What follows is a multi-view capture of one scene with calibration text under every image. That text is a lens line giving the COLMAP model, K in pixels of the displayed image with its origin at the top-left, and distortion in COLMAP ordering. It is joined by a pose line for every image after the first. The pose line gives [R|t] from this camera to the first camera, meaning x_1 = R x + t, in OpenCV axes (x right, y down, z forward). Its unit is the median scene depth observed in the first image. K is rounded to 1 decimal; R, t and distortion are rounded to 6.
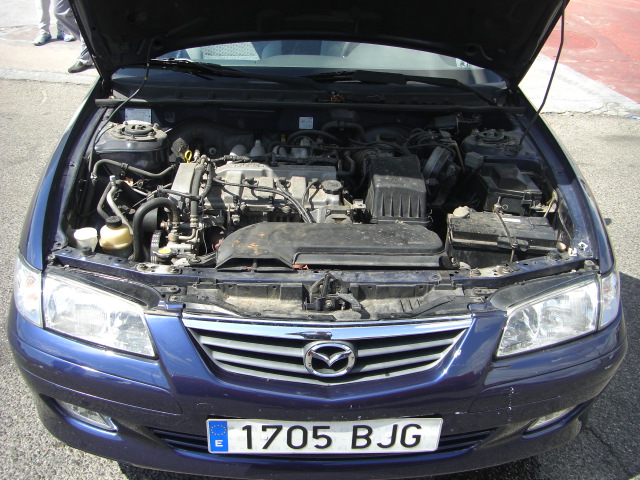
lens RADIAL K [[722.3, 0, 316.2], [0, 722.3, 239.1], [0, 0, 1]] dist [-0.185811, 0.123985]
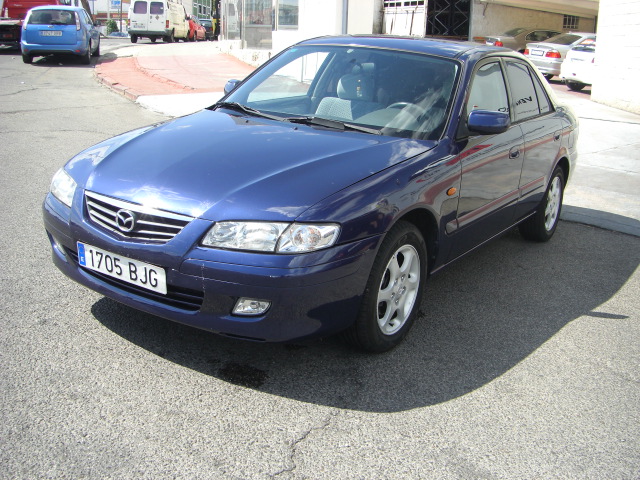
lens RADIAL K [[722.3, 0, 316.2], [0, 722.3, 239.1], [0, 0, 1]] dist [-0.185811, 0.123985]
pose [[0.811464, 0.179043, -0.556301, 1.418169], [-0.290344, 0.949634, -0.117882, 0.277338], [0.507176, 0.257176, 0.822577, -0.262471]]
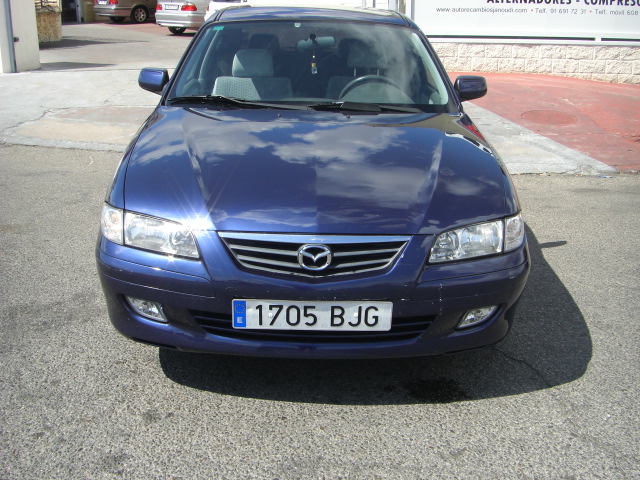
lens RADIAL K [[722.3, 0, 316.2], [0, 722.3, 239.1], [0, 0, 1]] dist [-0.185811, 0.123985]
pose [[0.999637, -0.000416, -0.026946, 0.060348], [-0.003432, 0.989771, -0.142622, 0.332013], [0.026730, 0.142662, 0.989410, -0.486896]]
